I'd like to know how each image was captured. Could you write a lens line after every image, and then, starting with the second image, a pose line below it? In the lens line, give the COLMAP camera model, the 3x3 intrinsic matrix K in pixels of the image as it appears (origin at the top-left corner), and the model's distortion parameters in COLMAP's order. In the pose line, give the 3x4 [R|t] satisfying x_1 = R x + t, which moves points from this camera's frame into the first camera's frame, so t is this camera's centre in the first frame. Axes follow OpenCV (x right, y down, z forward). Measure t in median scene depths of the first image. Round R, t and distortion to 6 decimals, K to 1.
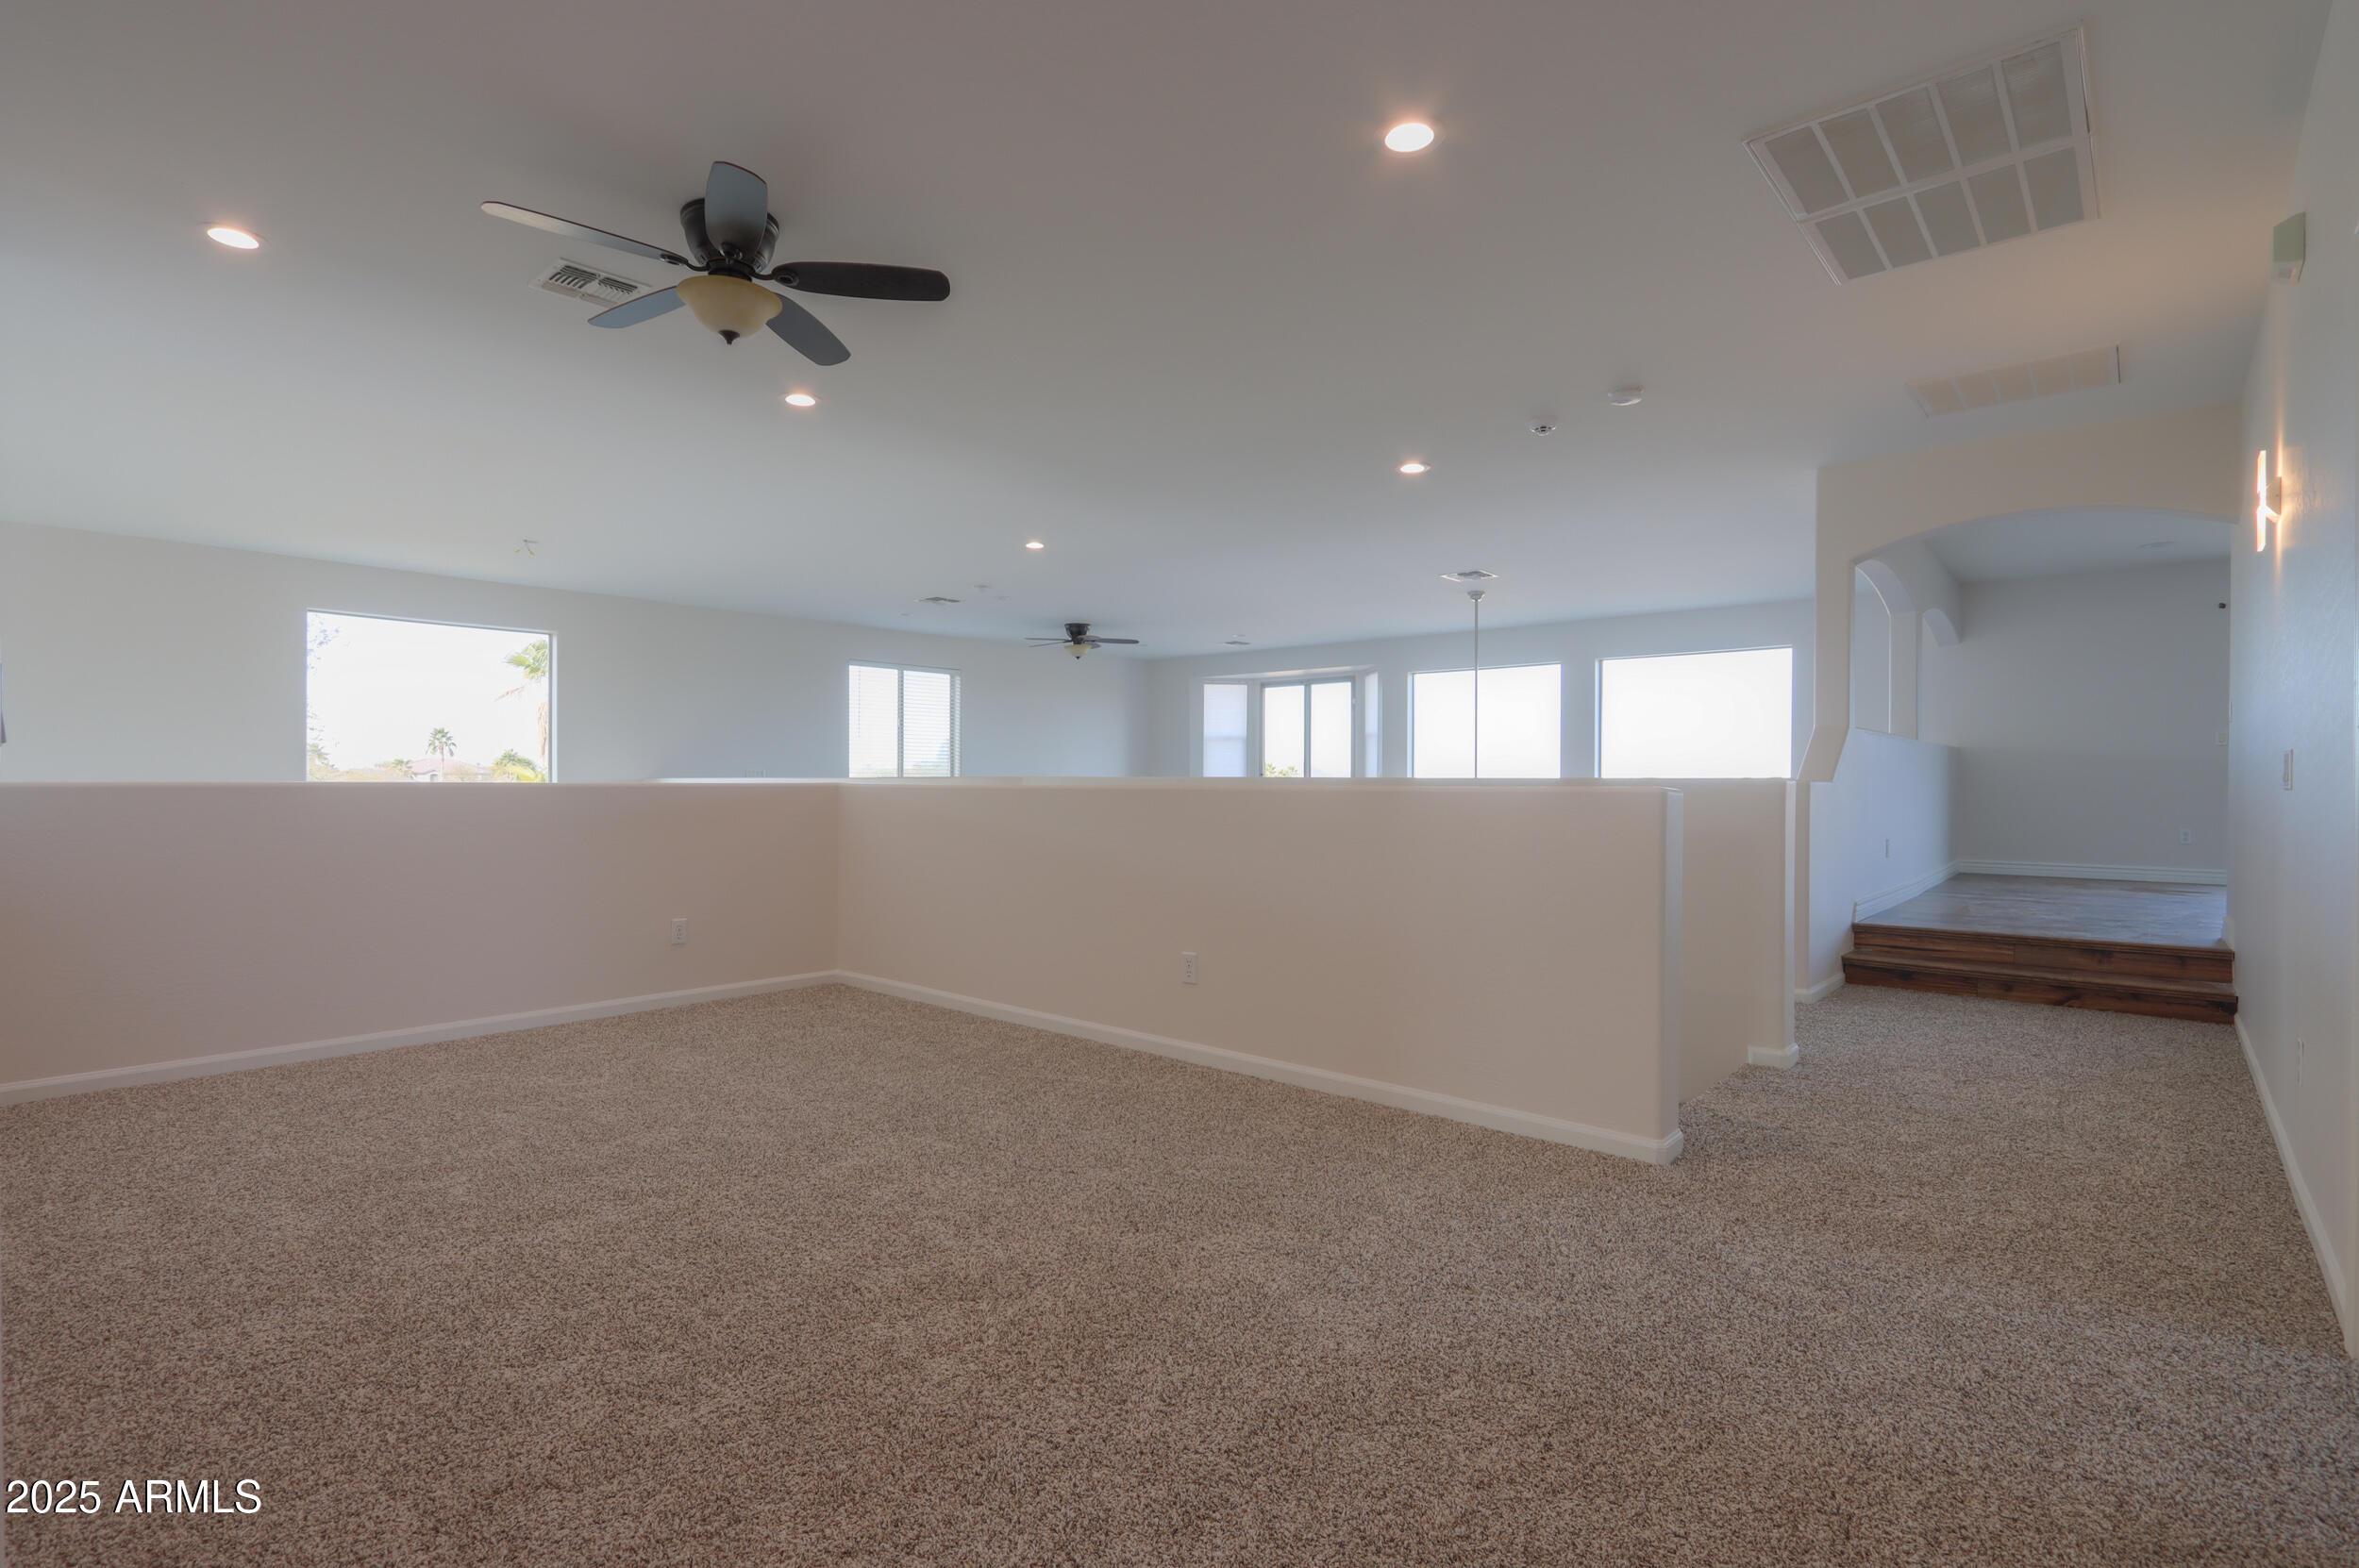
lens RADIAL K [[1130.5, 0, 1165.9], [0, 1130.5, 785.6], [0, 0, 1]] dist [-0.015440, -0.000085]
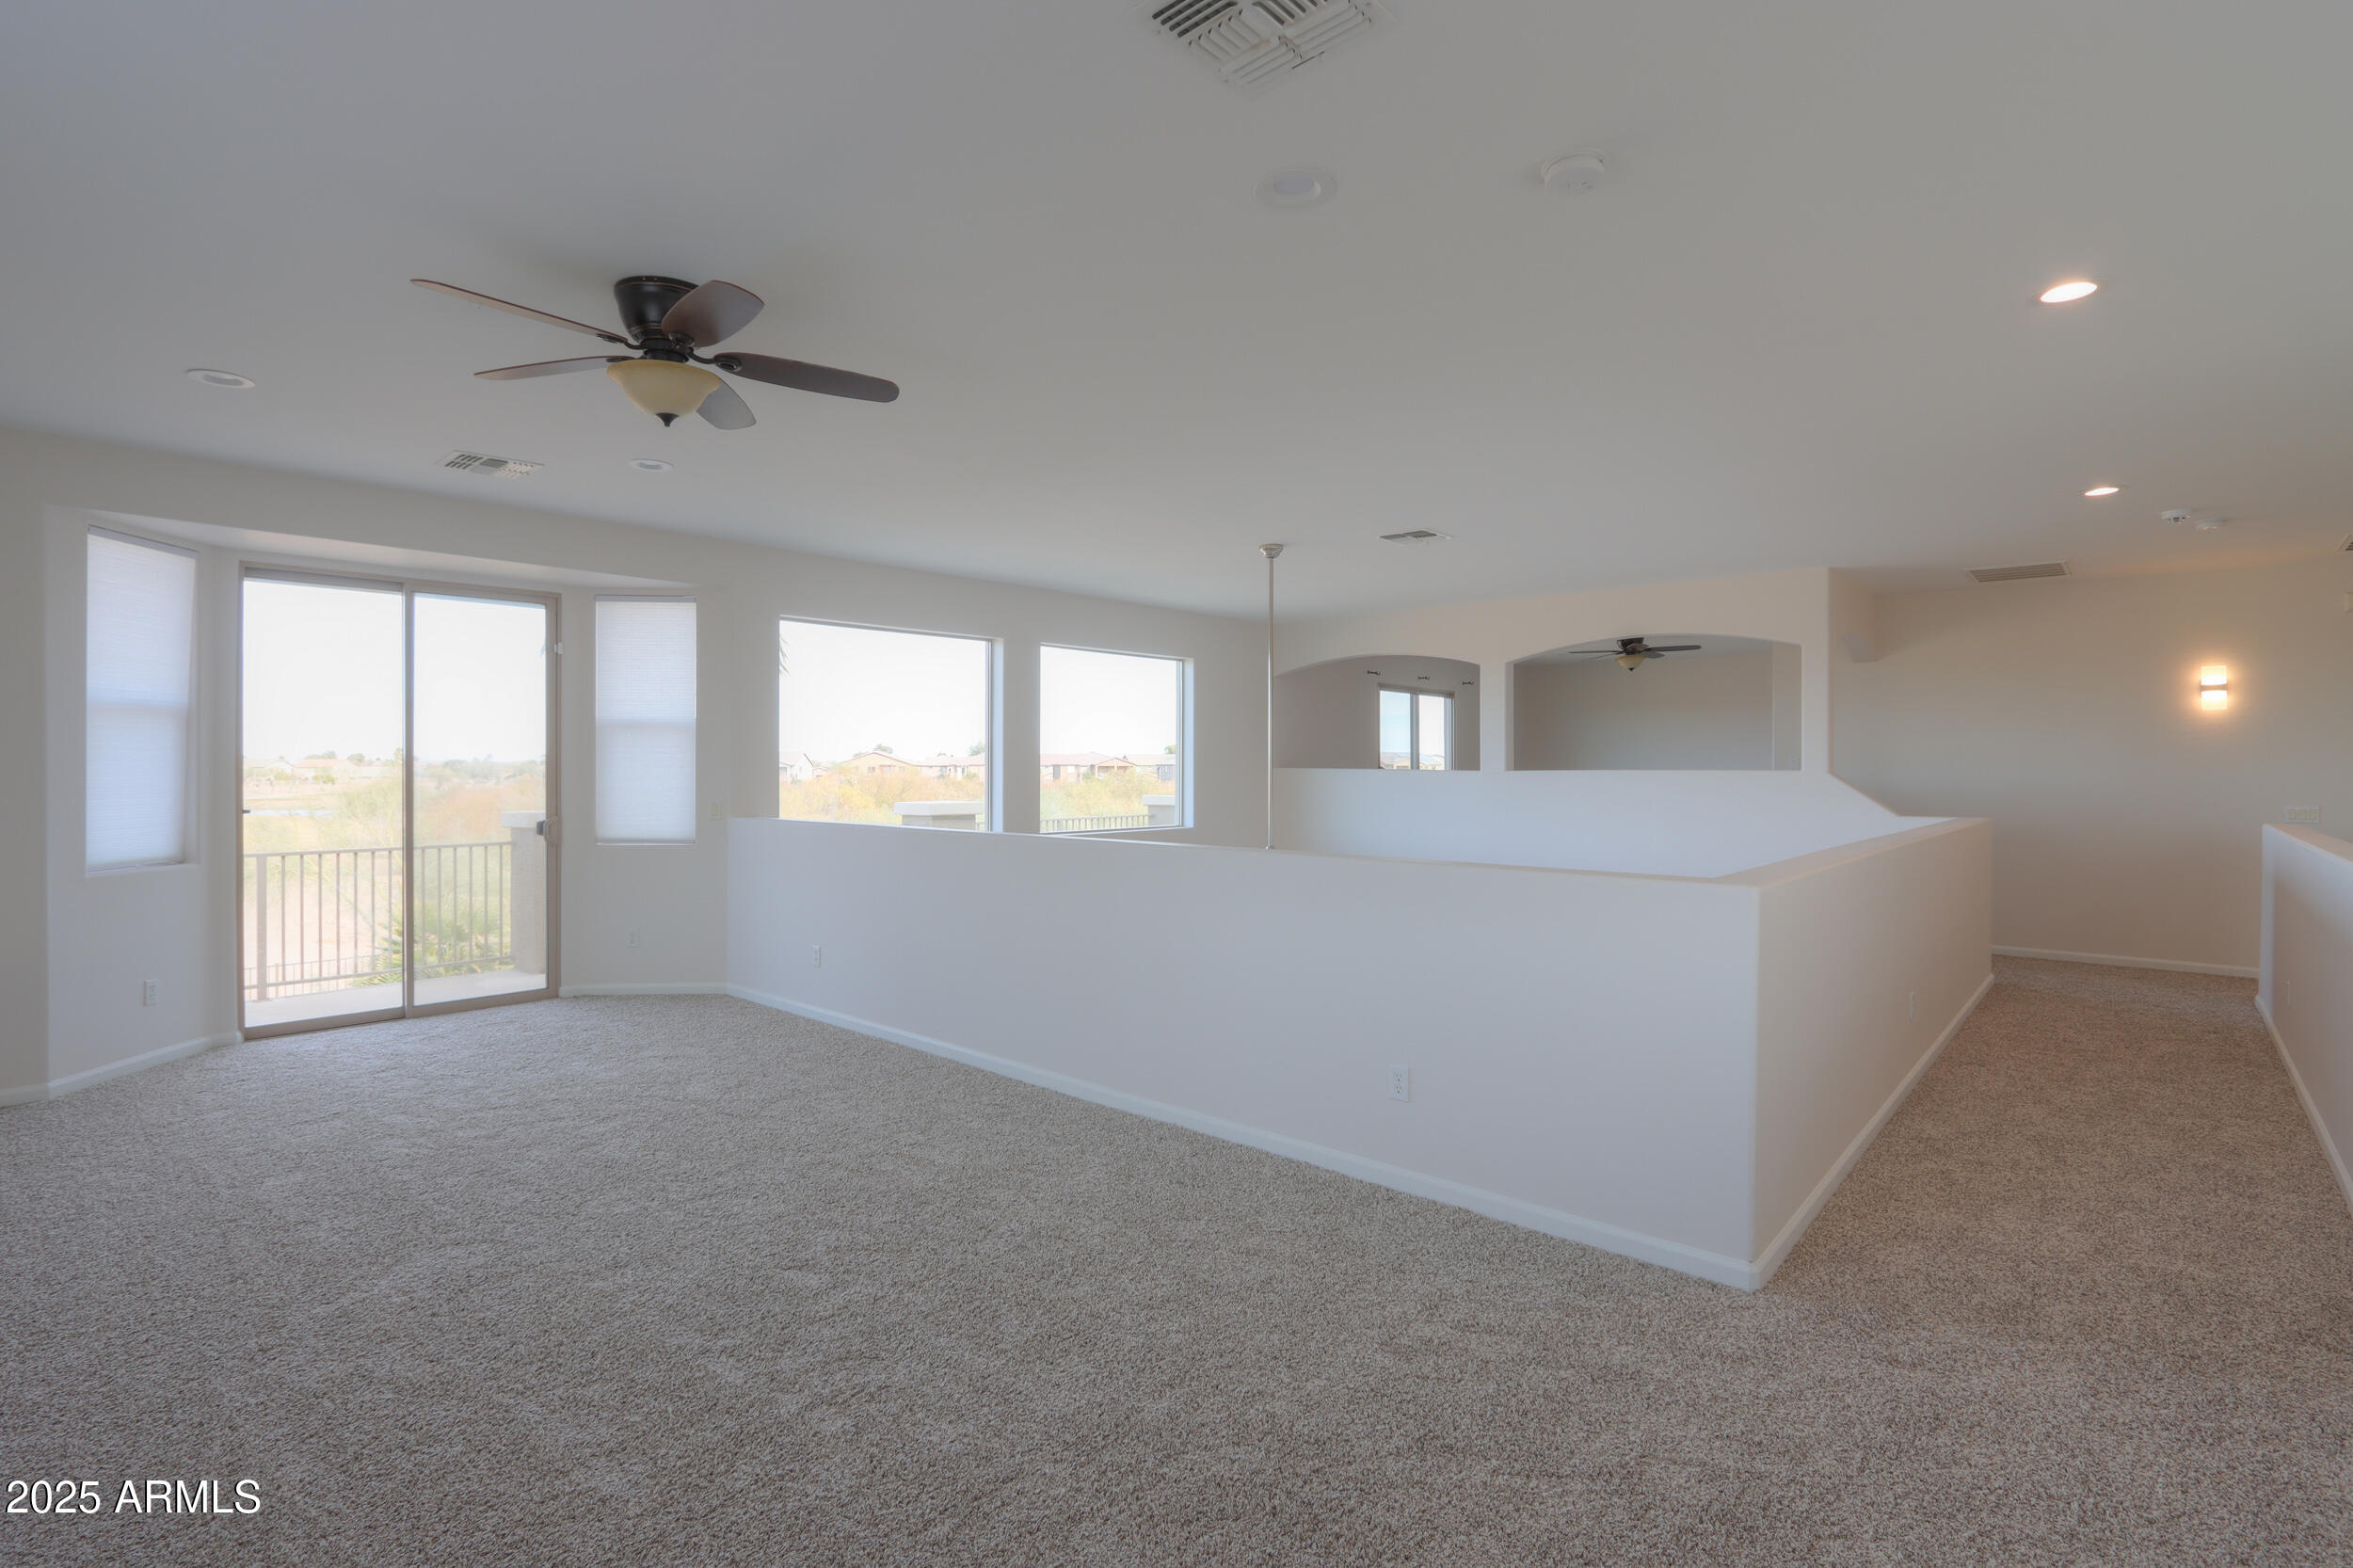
lens RADIAL K [[1127.7, 0, 1163.0], [0, 1127.7, 785.6], [0, 0, 1]] dist [-0.015440, -0.000085]
pose [[0.010047, -0.015428, 0.999830, -0.965897], [-0.002969, 0.999876, 0.015459, -0.079766], [-0.999945, -0.003124, 0.010000, 2.346591]]
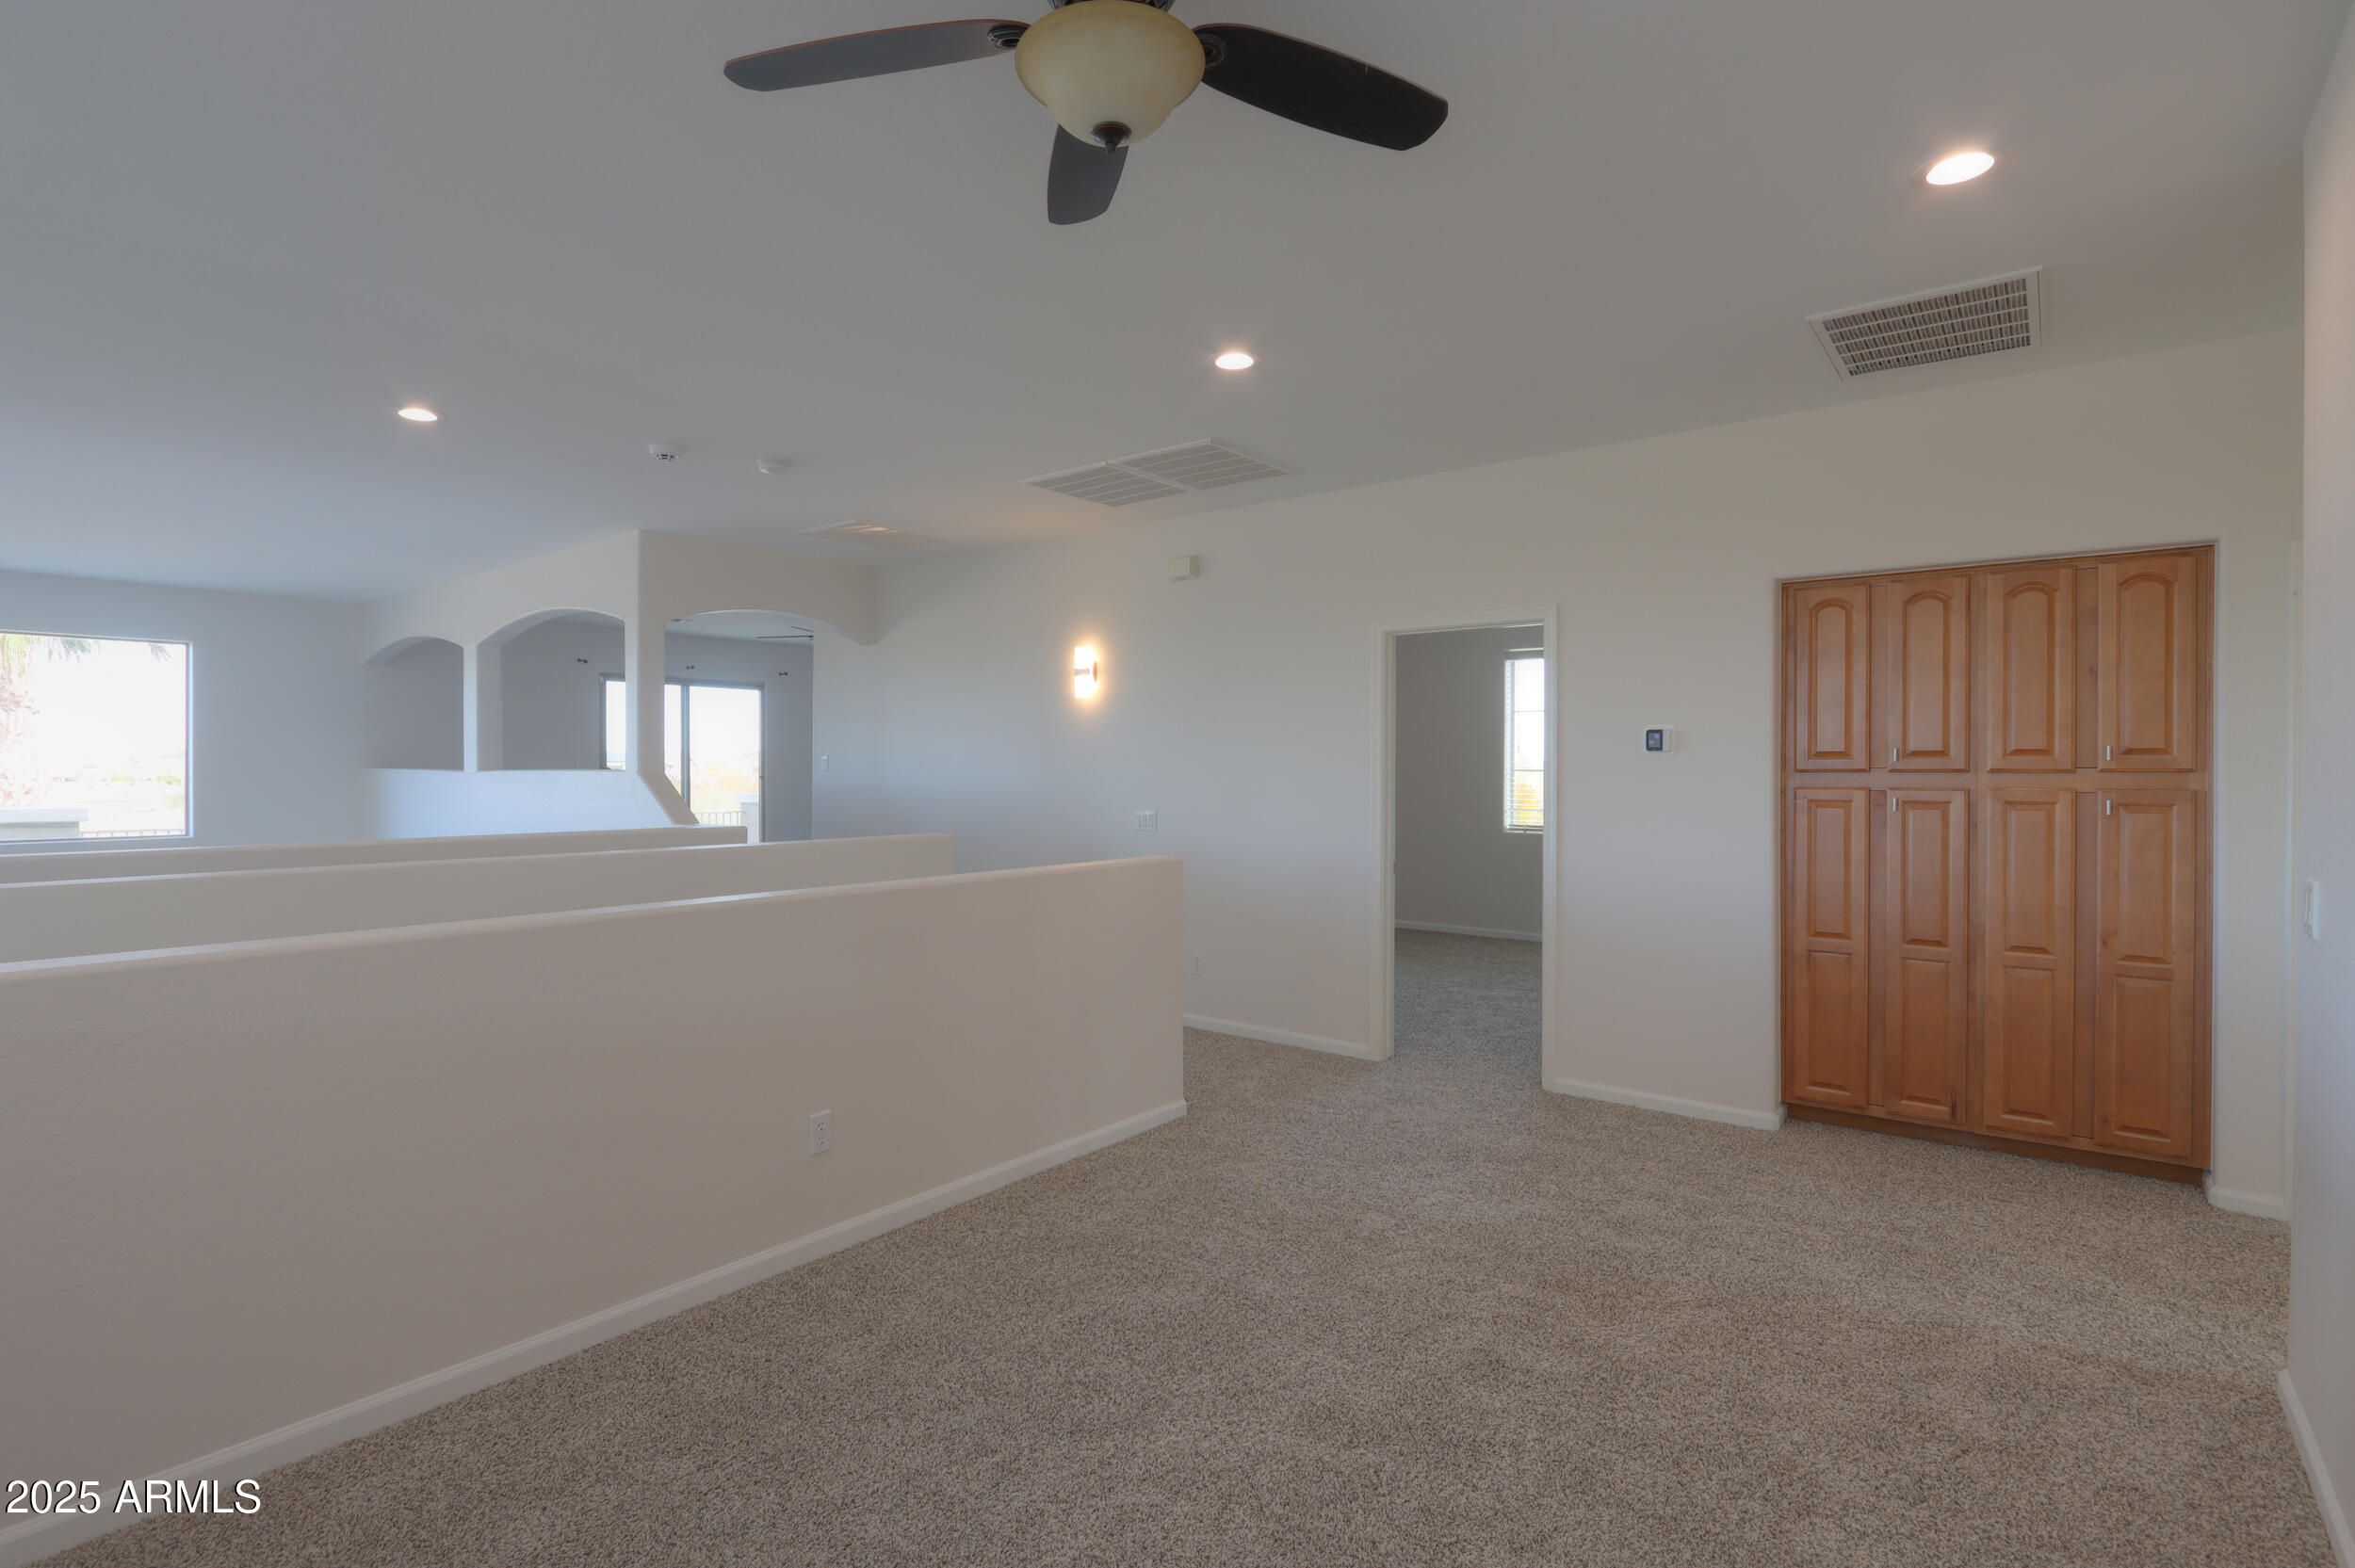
lens RADIAL K [[1128.5, 0, 1164.0], [0, 1128.5, 785.6], [0, 0, 1]] dist [-0.015440, -0.000085]
pose [[-0.061600, -0.016435, 0.997966, -0.738987], [-0.001271, 0.999865, 0.016388, -0.083559], [-0.998100, -0.000259, -0.061612, 0.813894]]
